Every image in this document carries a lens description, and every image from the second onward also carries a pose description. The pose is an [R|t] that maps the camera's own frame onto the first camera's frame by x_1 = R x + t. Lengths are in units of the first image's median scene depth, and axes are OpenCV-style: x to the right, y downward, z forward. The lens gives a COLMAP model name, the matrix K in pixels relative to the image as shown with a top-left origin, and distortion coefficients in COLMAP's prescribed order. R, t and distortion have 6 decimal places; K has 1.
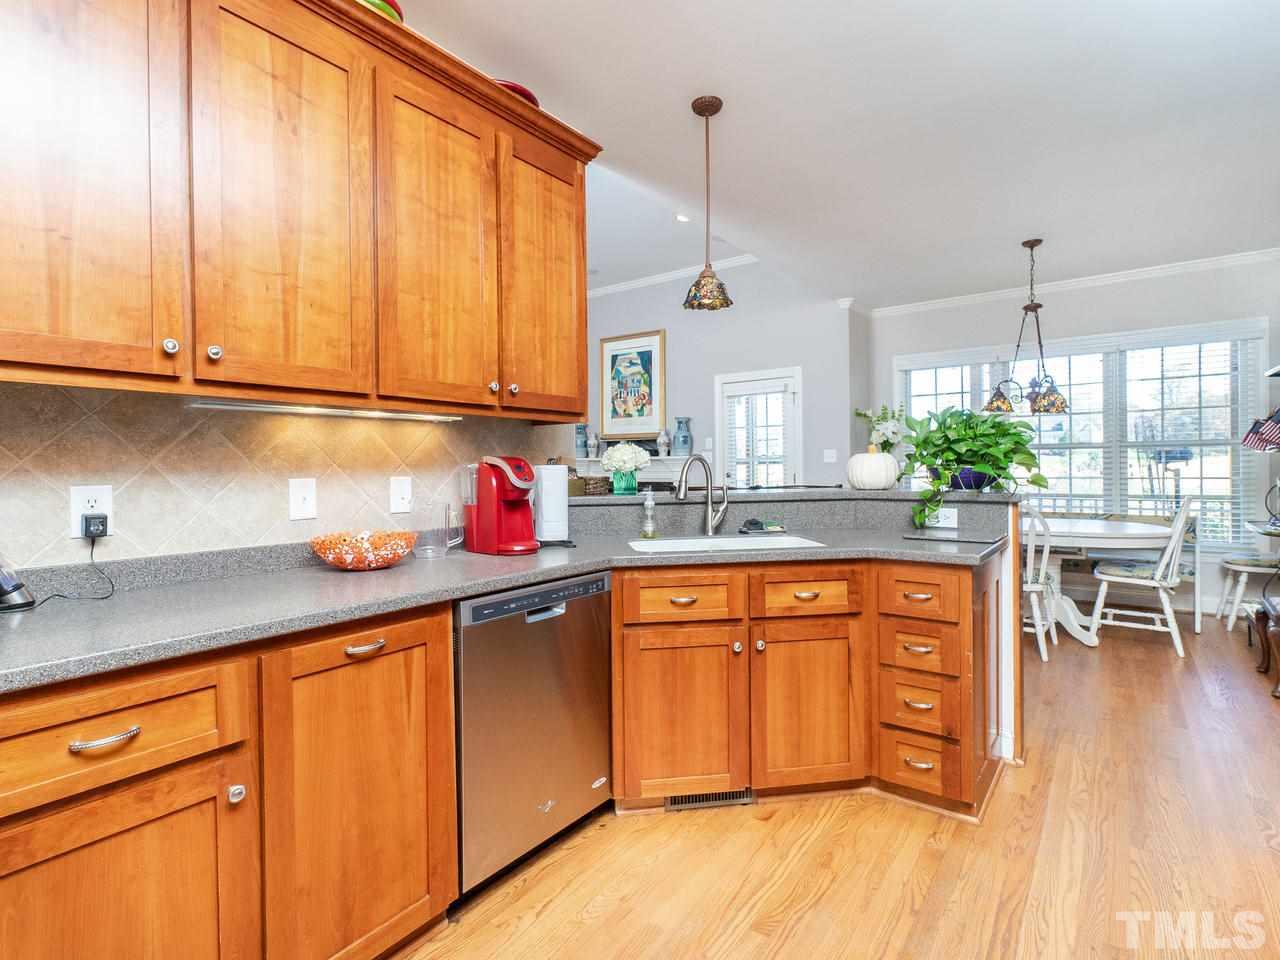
lens RADIAL K [[632.6, 0, 643.7], [0, 632.6, 471.4], [0, 0, 1]] dist [0.000742, -0.000220]
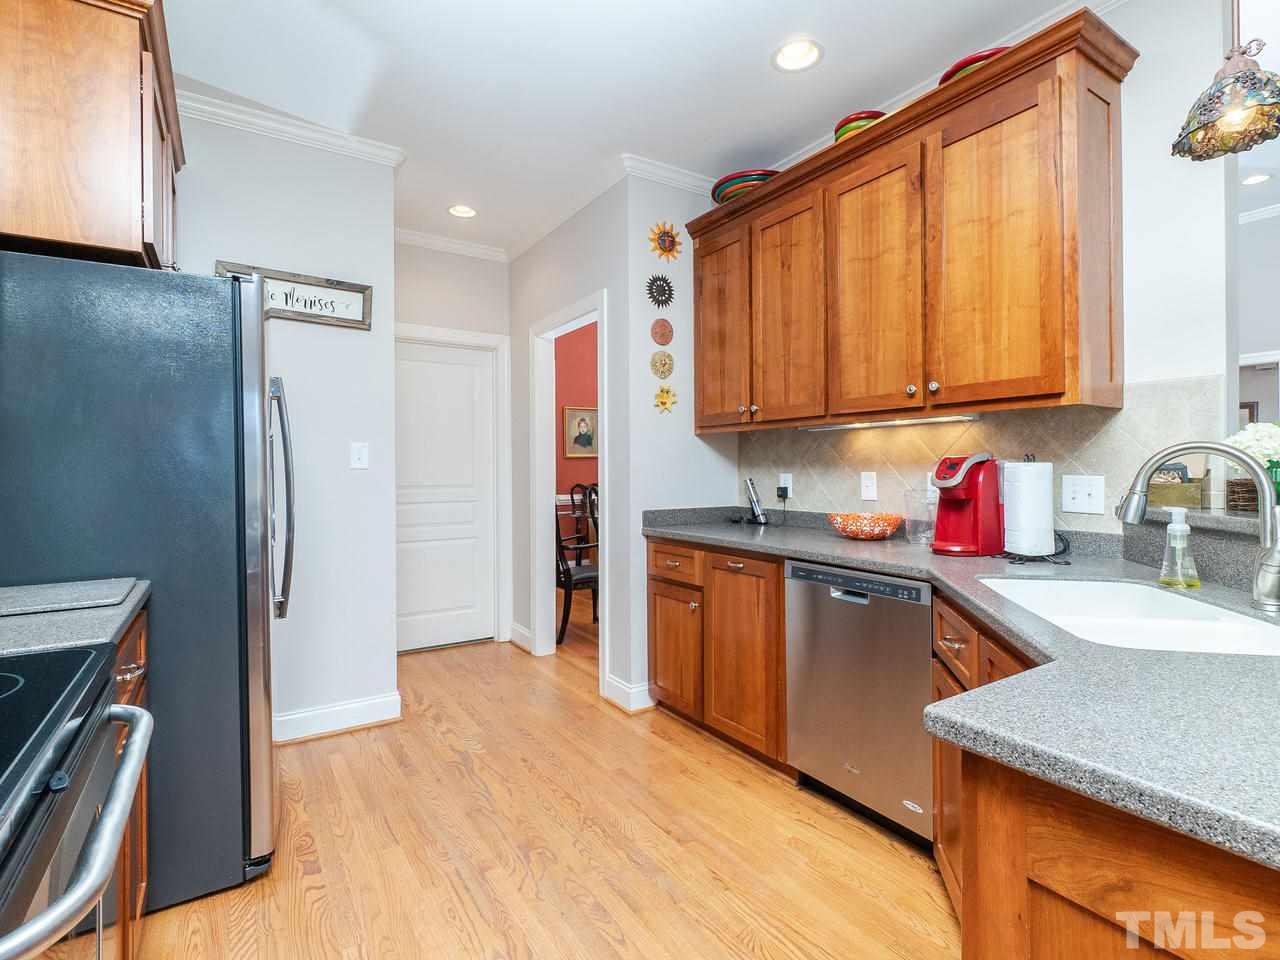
lens RADIAL K [[632.6, 0, 643.7], [0, 632.6, 471.4], [0, 0, 1]] dist [0.000742, -0.000220]
pose [[-0.339845, 0.018303, -0.940303, 0.863745], [-0.002527, 0.999789, 0.020374, -0.016082], [0.940478, 0.009300, -0.339727, 0.877345]]
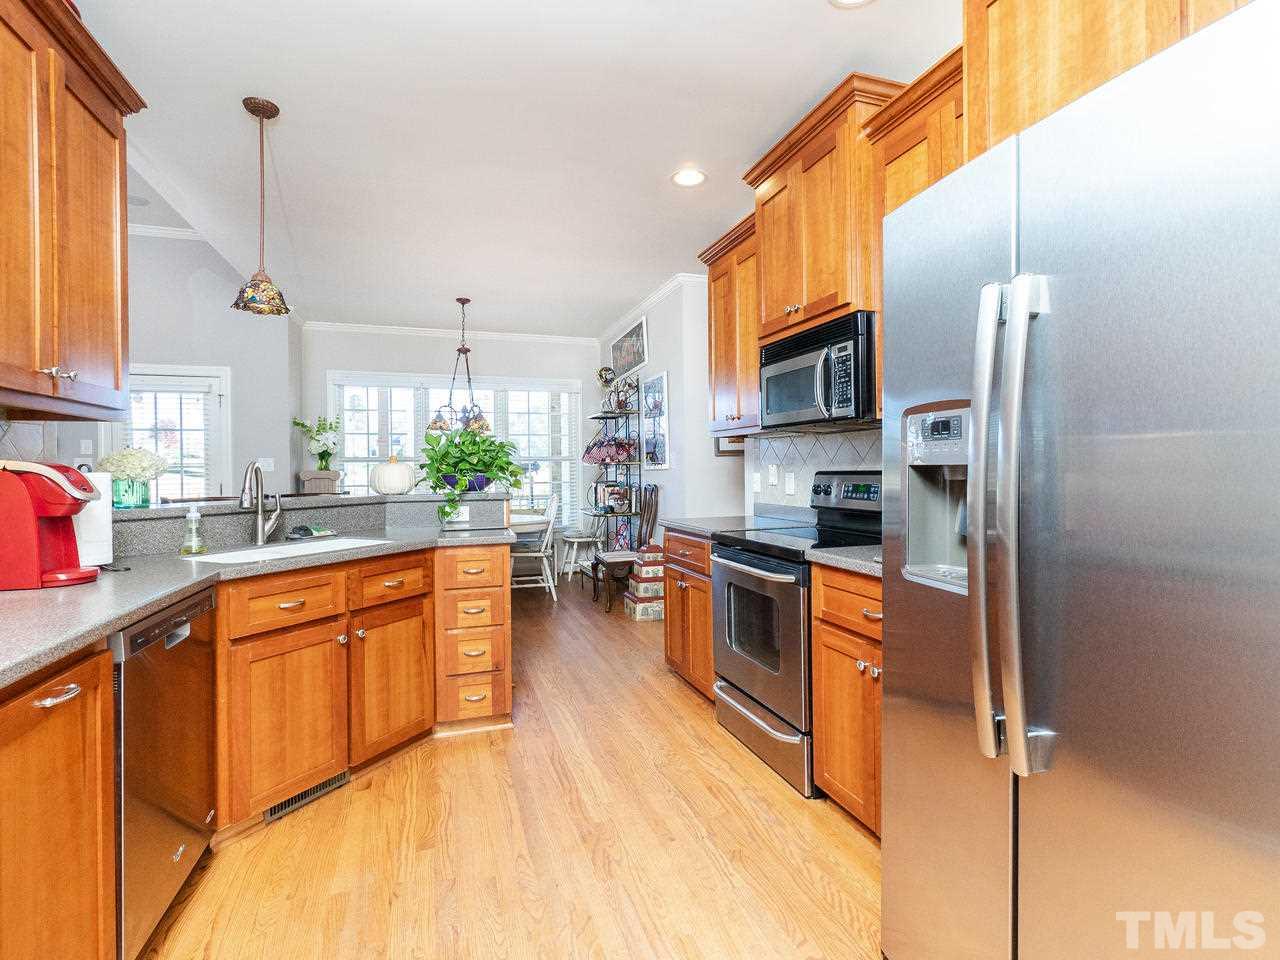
lens RADIAL K [[632.6, 0, 643.7], [0, 632.6, 471.4], [0, 0, 1]] dist [0.000742, -0.000220]
pose [[0.568957, 0.001624, 0.822365, -0.438744], [0.011588, 0.999883, -0.009992, 0.005237], [-0.822285, 0.015214, 0.568872, -0.049597]]
